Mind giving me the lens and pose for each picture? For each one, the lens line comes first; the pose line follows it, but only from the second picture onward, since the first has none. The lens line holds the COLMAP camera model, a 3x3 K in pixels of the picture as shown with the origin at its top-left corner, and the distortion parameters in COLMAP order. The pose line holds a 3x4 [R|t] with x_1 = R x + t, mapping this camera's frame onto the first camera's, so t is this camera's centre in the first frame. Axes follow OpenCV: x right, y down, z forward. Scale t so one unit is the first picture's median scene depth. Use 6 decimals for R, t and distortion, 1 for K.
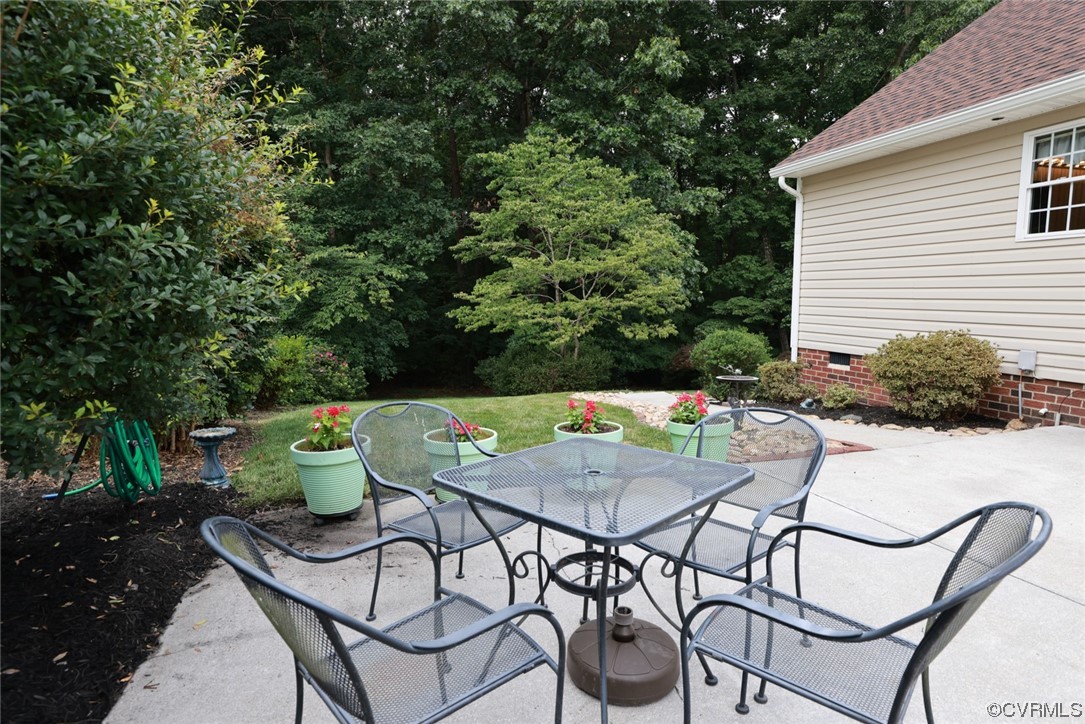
lens RADIAL K [[580.6, 0, 541.1], [0, 580.6, 364.4], [0, 0, 1]] dist [-0.017434, -0.001496]
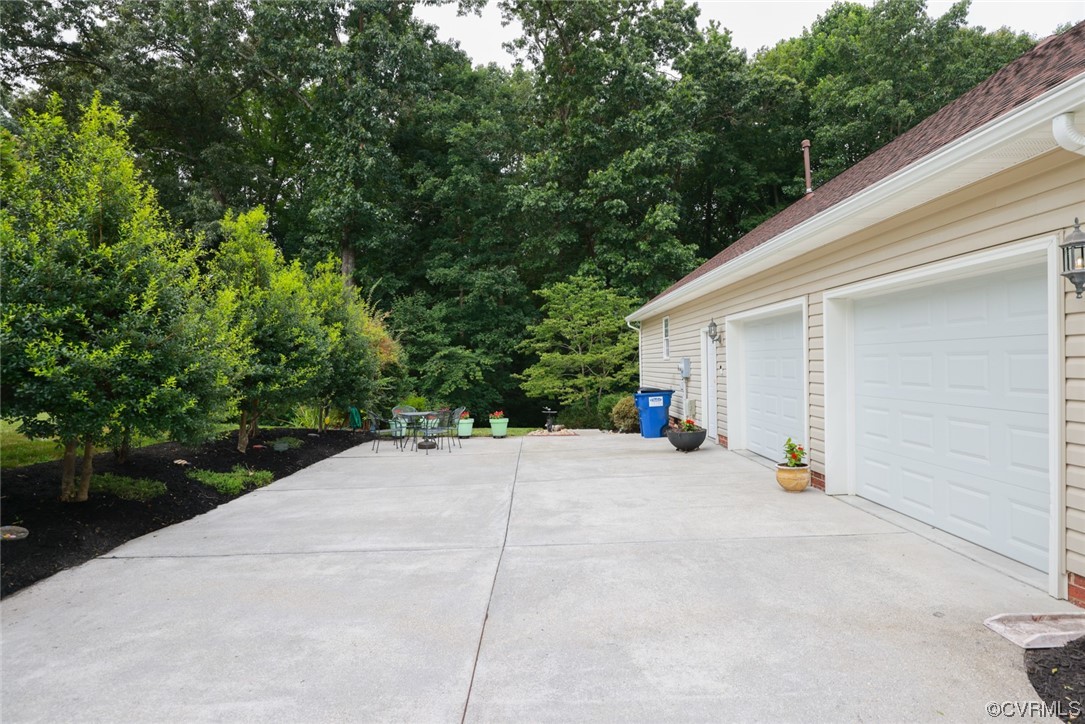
lens RADIAL K [[580.6, 0, 548.6], [0, 580.6, 361.3], [0, 0, 1]] dist [-0.017434, -0.001496]
pose [[0.964654, -0.009372, -0.263352, 0.362150], [-0.023402, 0.992372, -0.121036, 0.041198], [0.262478, 0.122921, 0.957077, -0.558972]]
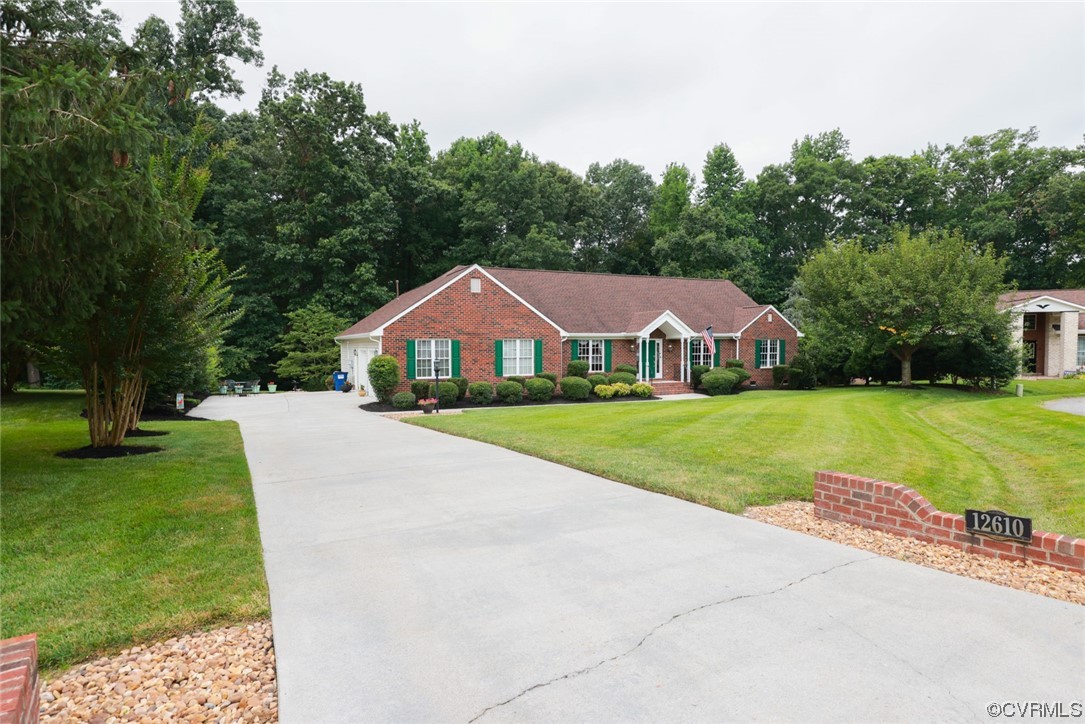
lens RADIAL K [[580.6, 0, 534.7], [0, 580.6, 347.7], [0, 0, 1]] dist [-0.017434, -0.001496]
pose [[0.989945, -0.001672, 0.141445, 0.675779], [0.018337, 0.993010, -0.116600, 0.143254], [-0.140262, 0.118021, 0.983055, -1.844889]]
